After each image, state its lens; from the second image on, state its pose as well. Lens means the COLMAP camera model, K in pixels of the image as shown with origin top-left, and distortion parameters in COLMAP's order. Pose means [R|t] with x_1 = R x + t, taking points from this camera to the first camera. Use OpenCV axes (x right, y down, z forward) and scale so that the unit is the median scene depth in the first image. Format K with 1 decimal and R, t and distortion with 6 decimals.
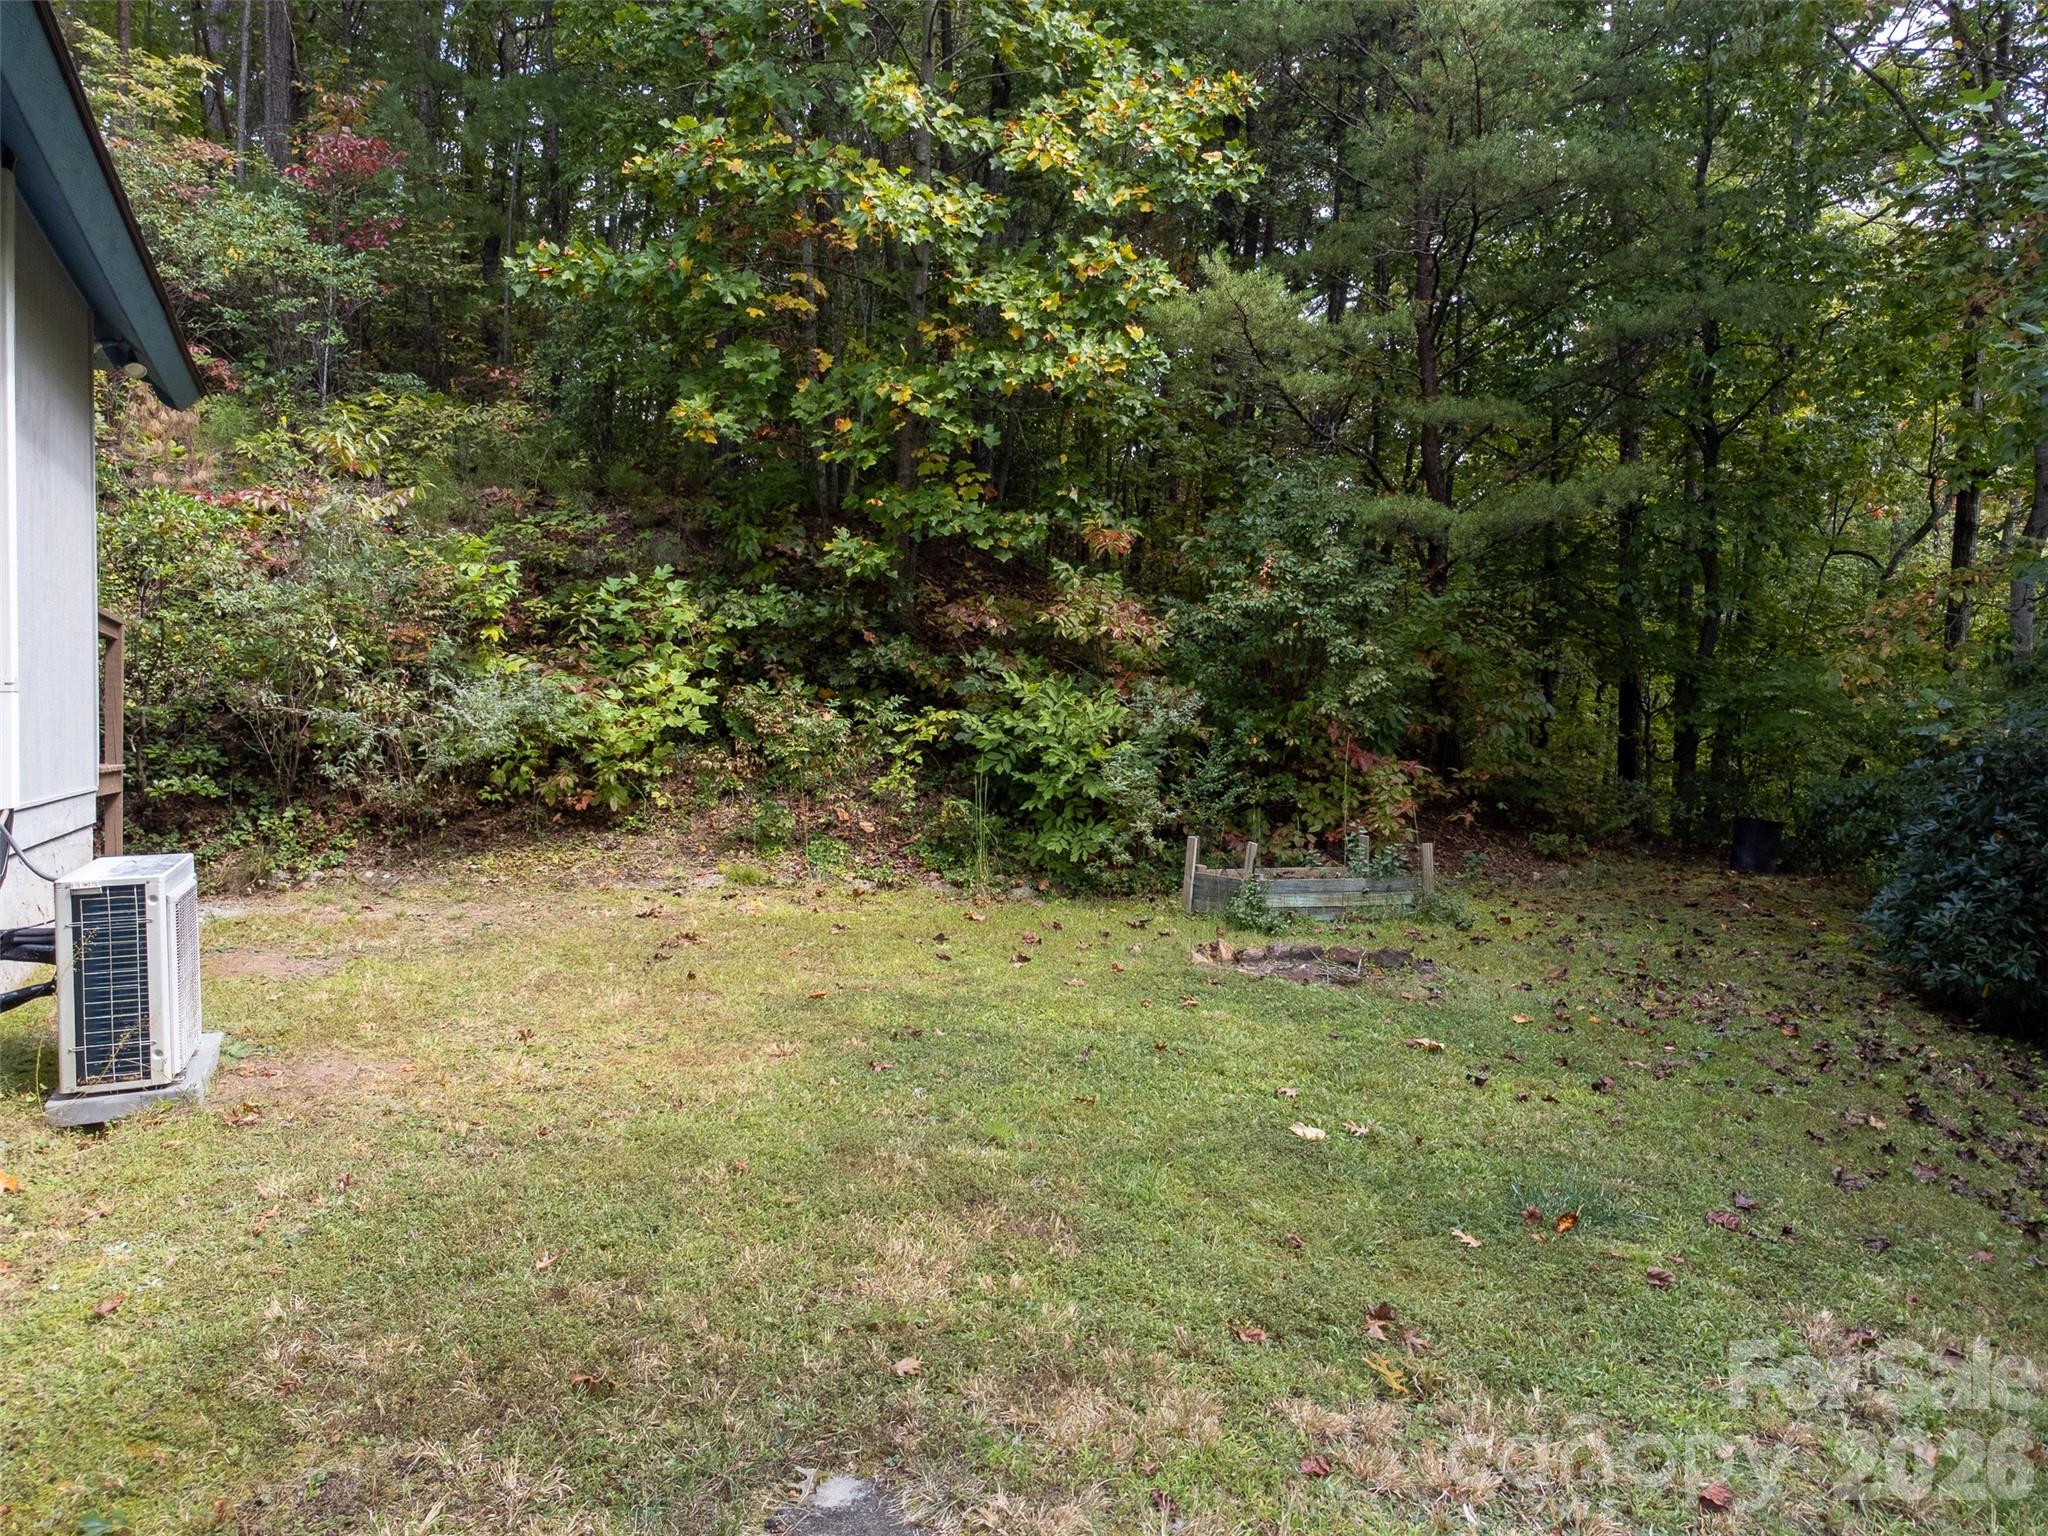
lens RADIAL K [[1496.0, 0, 1024.0], [0, 1496.0, 768.0], [0, 0, 1]] dist [0.042847, 0.001740]
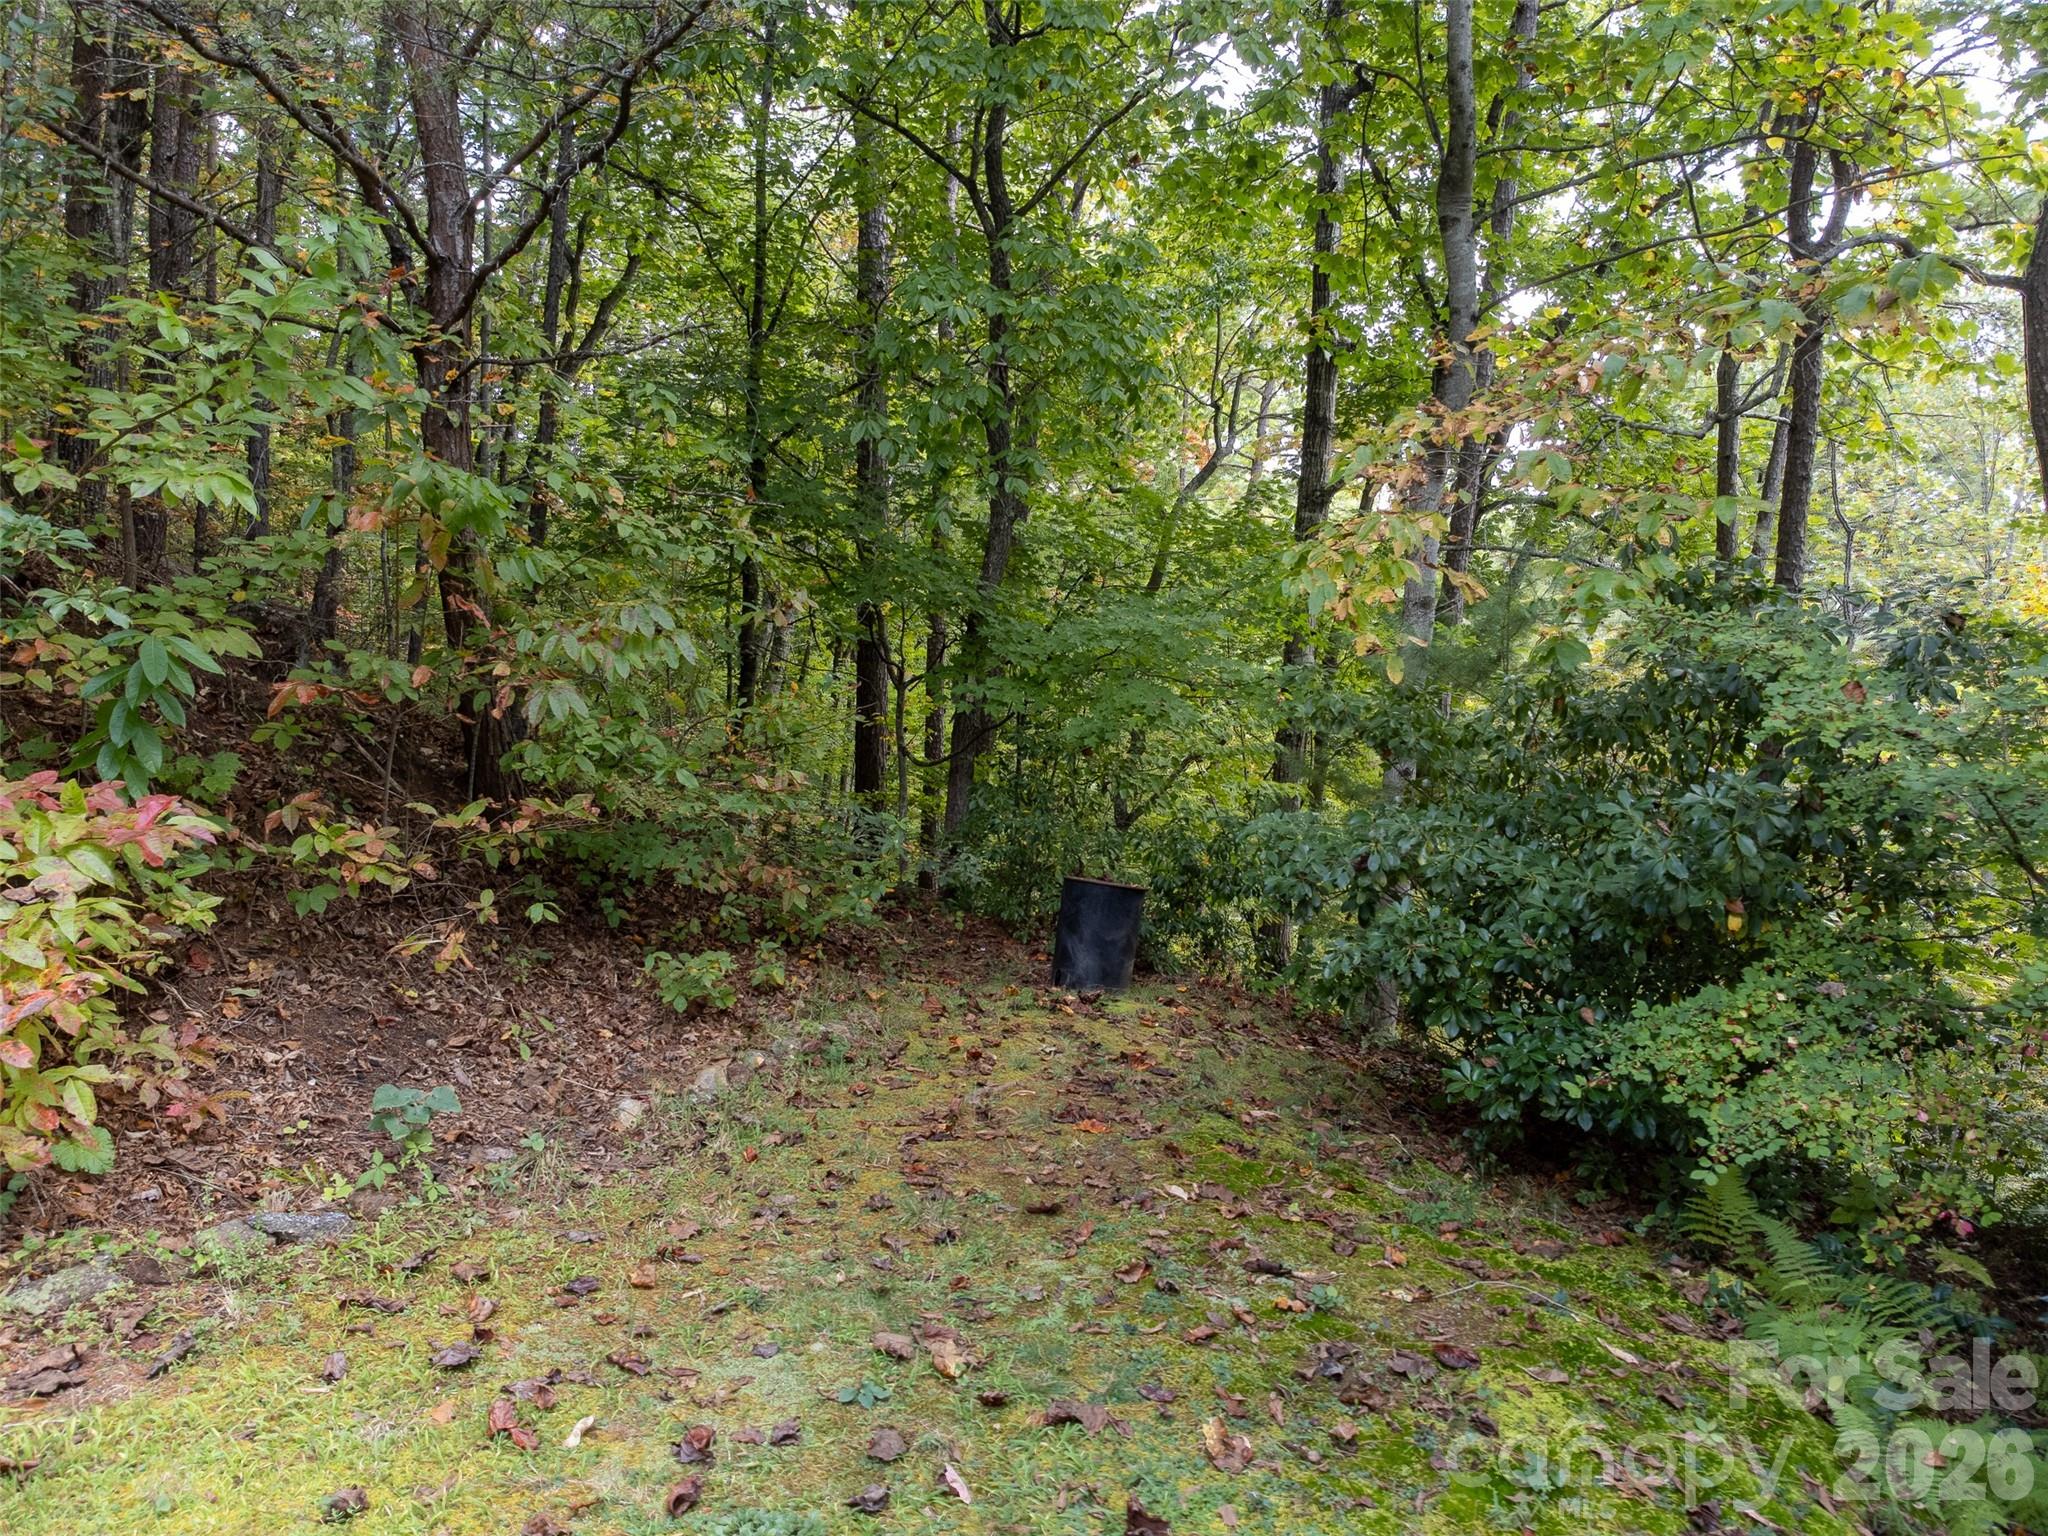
lens RADIAL K [[1496.0, 0, 1024.0], [0, 1496.0, 768.0], [0, 0, 1]] dist [0.042847, 0.001740]
pose [[0.884094, 0.003163, 0.467299, 0.225423], [-0.012349, 0.999786, 0.016596, -0.014941], [-0.467147, -0.020443, 0.883943, 0.564525]]
